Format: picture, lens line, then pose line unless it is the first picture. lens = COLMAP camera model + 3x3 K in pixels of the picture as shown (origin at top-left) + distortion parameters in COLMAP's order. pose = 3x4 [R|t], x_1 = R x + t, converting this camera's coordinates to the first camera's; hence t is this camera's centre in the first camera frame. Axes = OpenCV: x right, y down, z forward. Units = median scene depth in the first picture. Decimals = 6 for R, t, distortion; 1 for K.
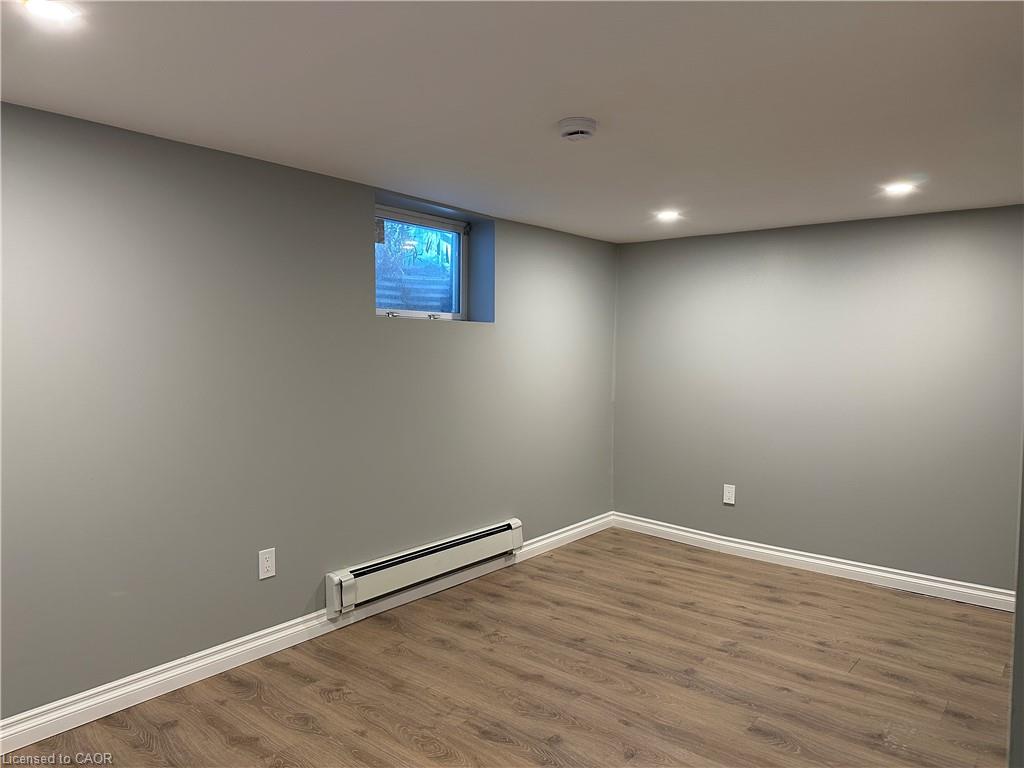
lens RADIAL K [[723.1, 0, 513.3], [0, 723.1, 387.8], [0, 0, 1]] dist [0.031216, -0.012006]
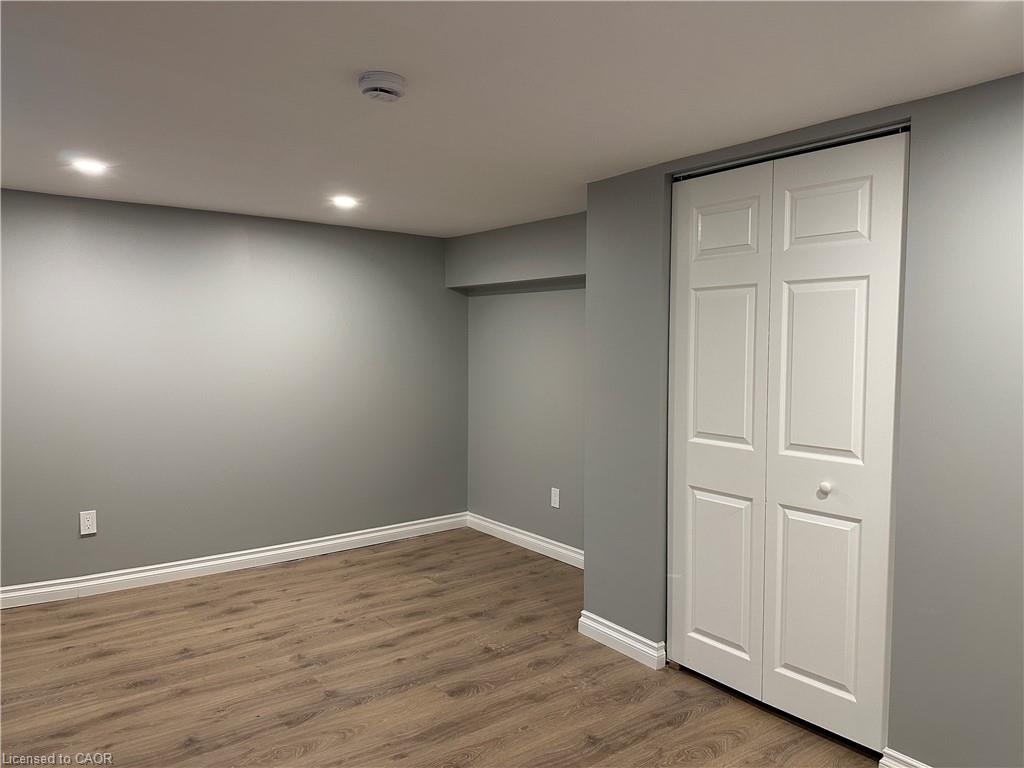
lens RADIAL K [[723.1, 0, 513.0], [0, 723.1, 379.3], [0, 0, 1]] dist [0.031216, -0.012006]
pose [[0.243003, -0.061690, 0.968062, -0.473522], [0.052149, 0.997363, 0.050467, -0.036840], [-0.968623, 0.038220, 0.245579, 0.437902]]
